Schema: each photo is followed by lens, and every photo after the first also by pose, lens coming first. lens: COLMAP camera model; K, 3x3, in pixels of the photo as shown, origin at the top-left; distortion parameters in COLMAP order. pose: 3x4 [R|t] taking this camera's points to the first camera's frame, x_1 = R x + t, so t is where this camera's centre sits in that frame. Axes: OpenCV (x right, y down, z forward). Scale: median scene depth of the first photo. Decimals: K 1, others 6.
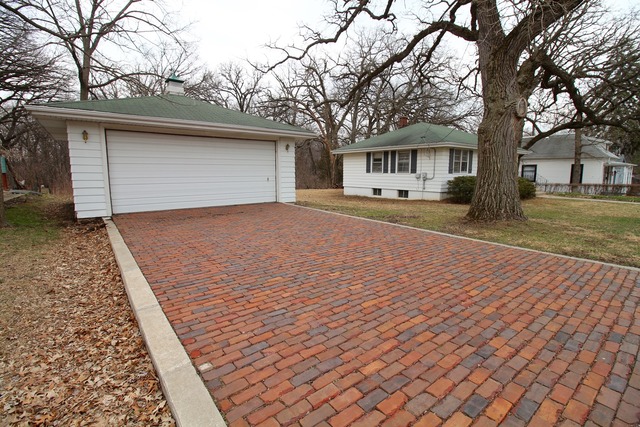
lens RADIAL K [[287.2, 0, 320.0], [0, 287.2, 213.5], [0, 0, 1]] dist [0.000022, -0.000085]
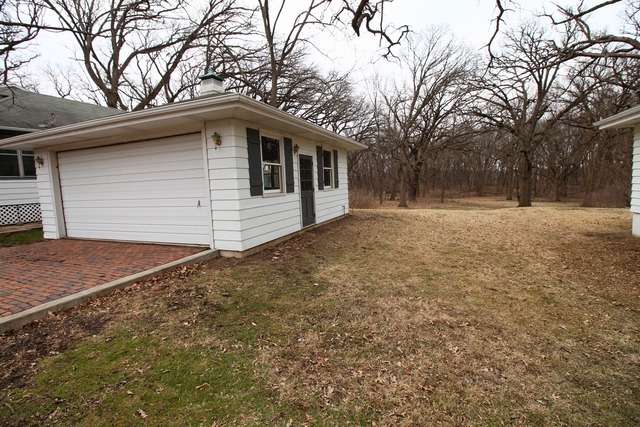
lens RADIAL K [[297.0, 0, 322.0], [0, 297.0, 208.6], [0, 0, 1]] dist [-0.008388, -0.001275]
pose [[0.497295, 0.063155, -0.865280, 0.342338], [-0.087202, 0.995935, 0.022574, -0.114435], [0.863188, 0.064228, 0.500781, 0.731569]]
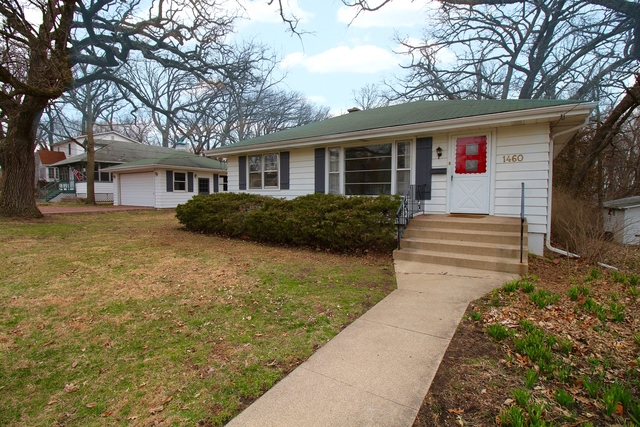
lens RADIAL K [[297.0, 0, 322.0], [0, 297.0, 208.6], [0, 0, 1]] dist [-0.008388, -0.001275]
pose [[0.317818, 0.051934, -0.946728, 1.415196], [-0.139890, 0.990140, 0.007354, -0.144904], [0.937775, 0.130100, 0.321949, 1.088564]]
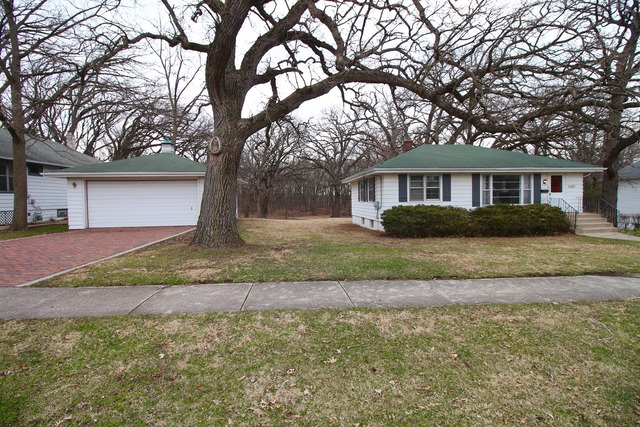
lens RADIAL K [[297.0, 0, 322.0], [0, 297.0, 208.6], [0, 0, 1]] dist [-0.008388, -0.001275]
pose [[0.854560, 0.007491, -0.519298, 0.835388], [-0.062597, 0.994092, -0.088669, -0.026711], [0.515566, 0.108280, 0.849981, 0.116759]]
